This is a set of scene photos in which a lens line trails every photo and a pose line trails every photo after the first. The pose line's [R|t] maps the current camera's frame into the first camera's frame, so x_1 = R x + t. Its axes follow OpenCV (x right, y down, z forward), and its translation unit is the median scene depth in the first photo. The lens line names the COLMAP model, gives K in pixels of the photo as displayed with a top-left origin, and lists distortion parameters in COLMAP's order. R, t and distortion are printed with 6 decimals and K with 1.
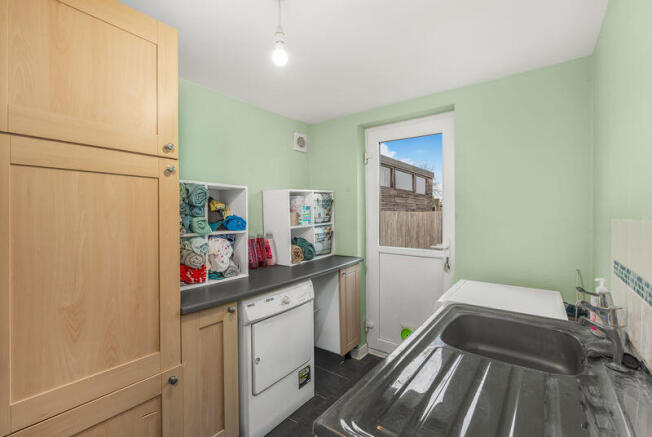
lens RADIAL K [[290.8, 0, 326.3], [0, 290.8, 217.7], [0, 0, 1]] dist [-0.004907, -0.000397]
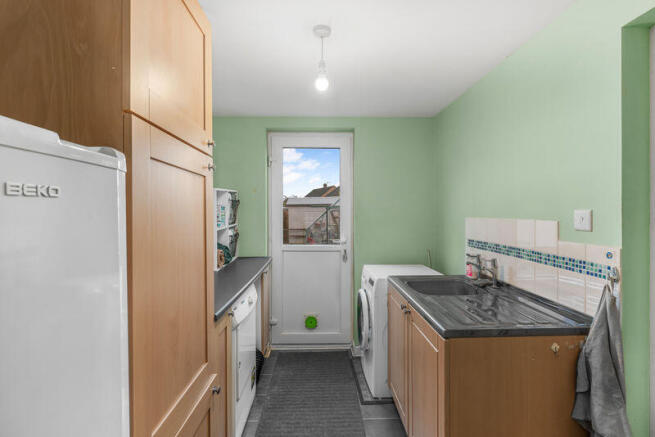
lens RADIAL K [[324.4, 0, 326.6], [0, 324.4, 214.5], [0, 0, 1]] dist [-0.000889, 0.000079]
pose [[0.787246, -0.001227, 0.616638, -0.475554], [0.009450, 0.999905, -0.010075, -0.000463], [-0.616567, 0.013759, 0.787182, -0.035548]]
